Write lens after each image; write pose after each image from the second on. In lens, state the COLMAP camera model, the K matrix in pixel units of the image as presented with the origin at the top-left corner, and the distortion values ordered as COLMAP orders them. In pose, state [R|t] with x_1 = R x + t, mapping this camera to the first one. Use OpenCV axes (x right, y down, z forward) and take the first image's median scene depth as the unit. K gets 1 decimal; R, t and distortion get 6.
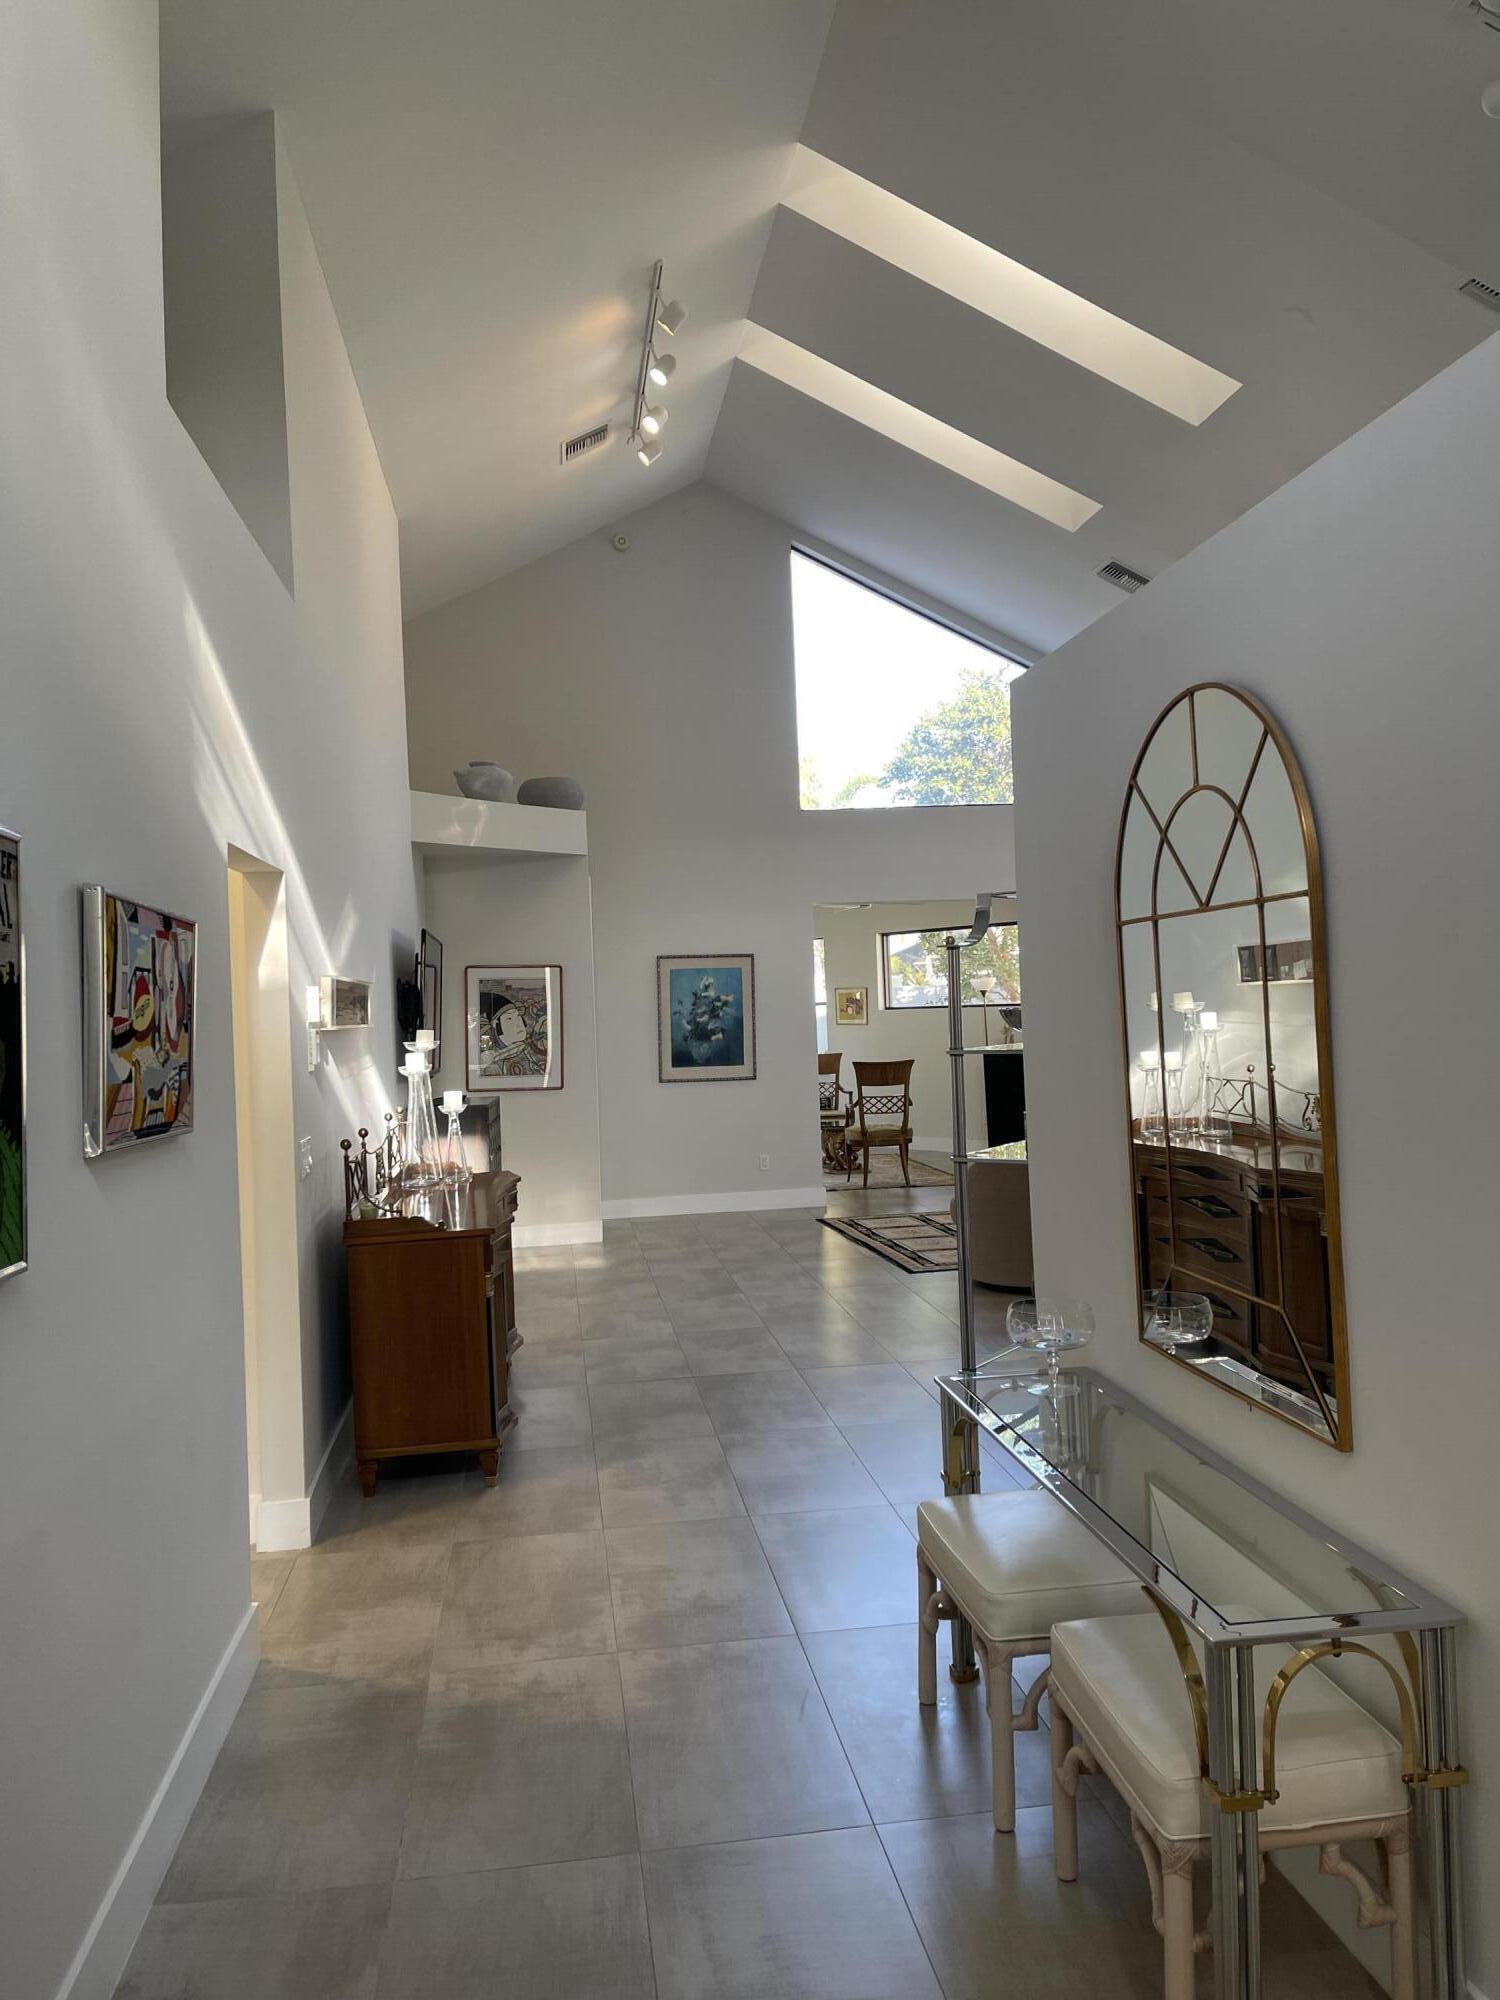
lens RADIAL K [[1523.3, 0, 786.6], [0, 1523.3, 987.7], [0, 0, 1]] dist [0.037193, -0.046024]
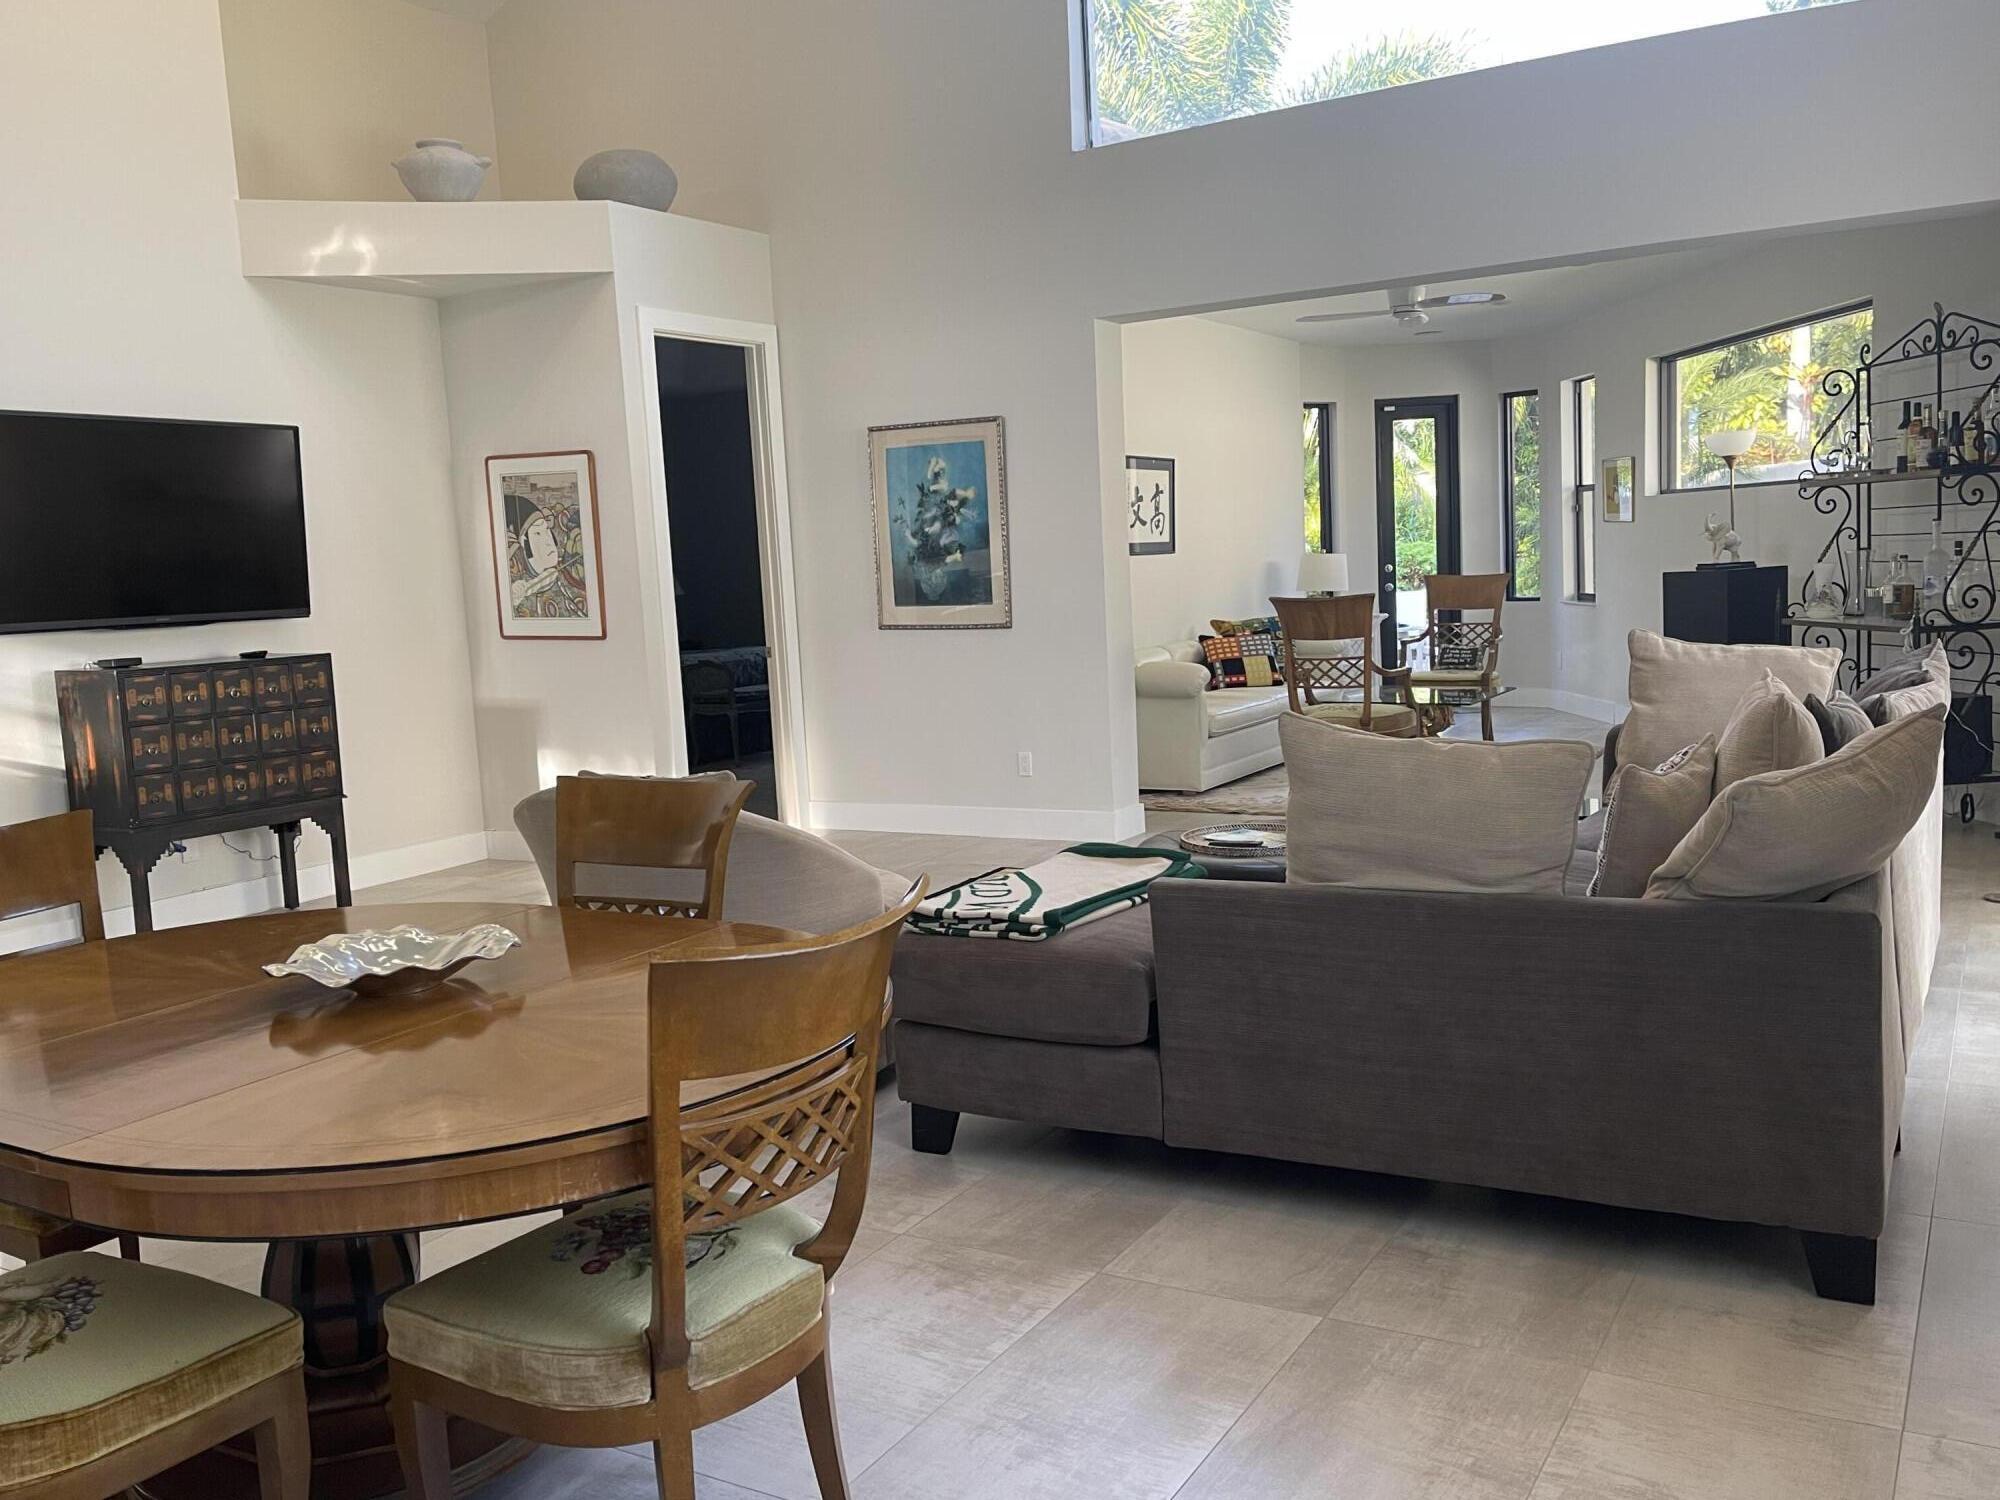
lens RADIAL K [[1715.6, 0, 962.5], [0, 1715.6, 815.1], [0, 0, 1]] dist [0.064730, -0.065200]
pose [[0.763704, 0.094329, -0.638637, 0.489187], [0.030481, 0.982895, 0.181628, 0.010085], [0.644846, -0.158176, 0.747766, 0.547428]]
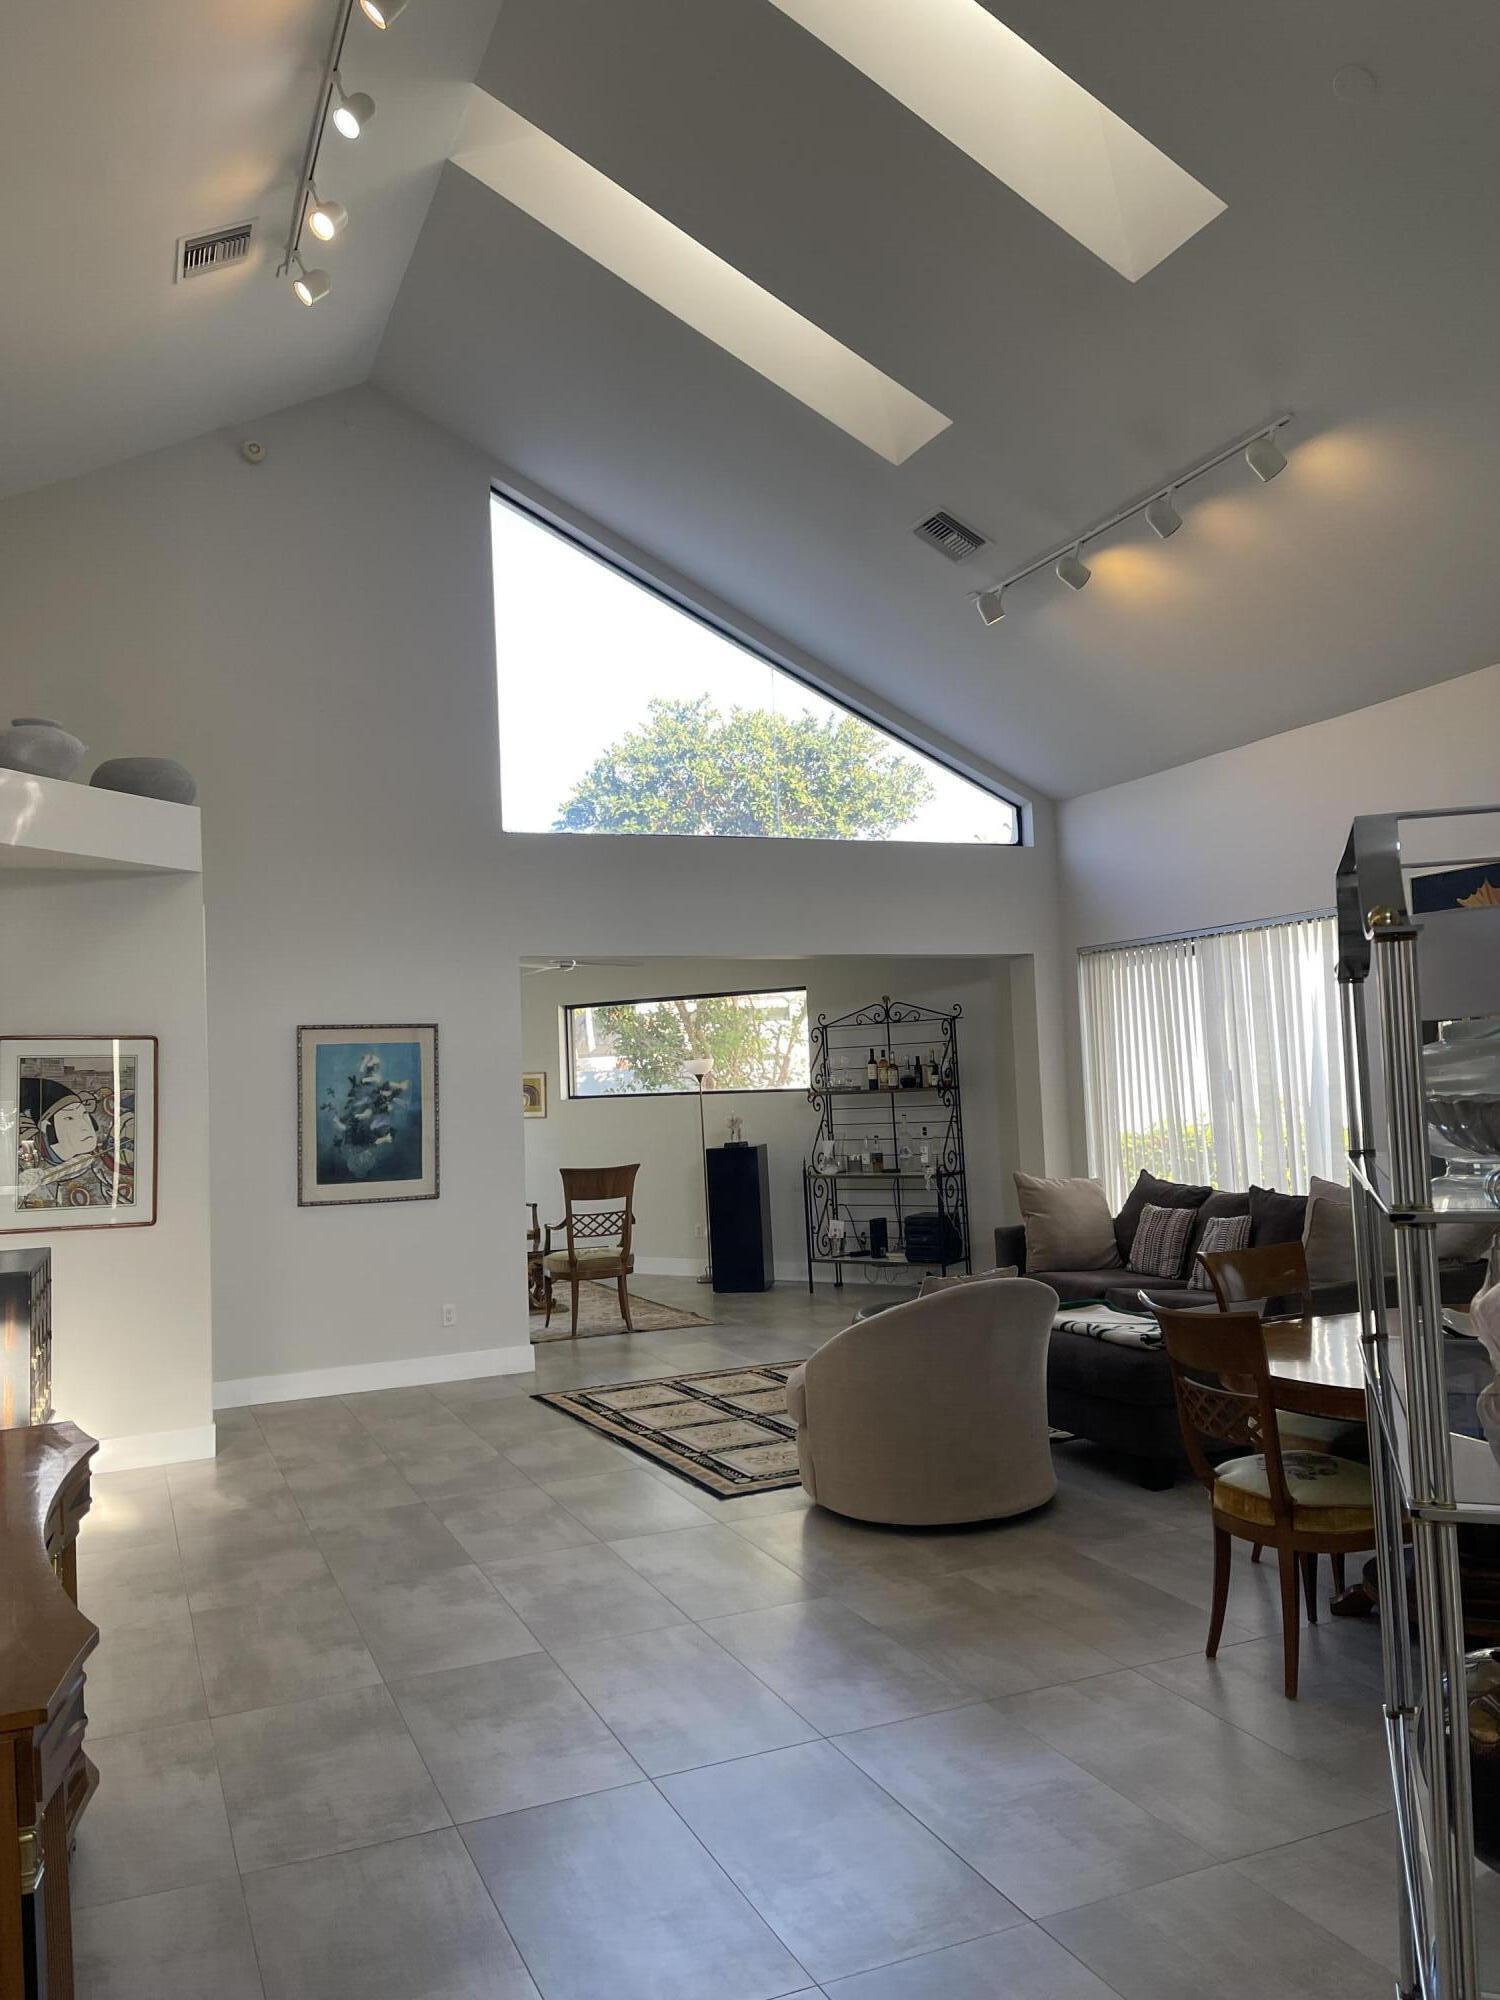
lens RADIAL K [[1523.3, 0, 776.4], [0, 1523.3, 984.3], [0, 0, 1]] dist [0.037193, -0.046024]
pose [[0.967122, 0.011925, 0.254034, -0.059643], [0.003411, 0.998202, -0.059843, 0.003596], [-0.254291, 0.058742, 0.965342, 0.303501]]
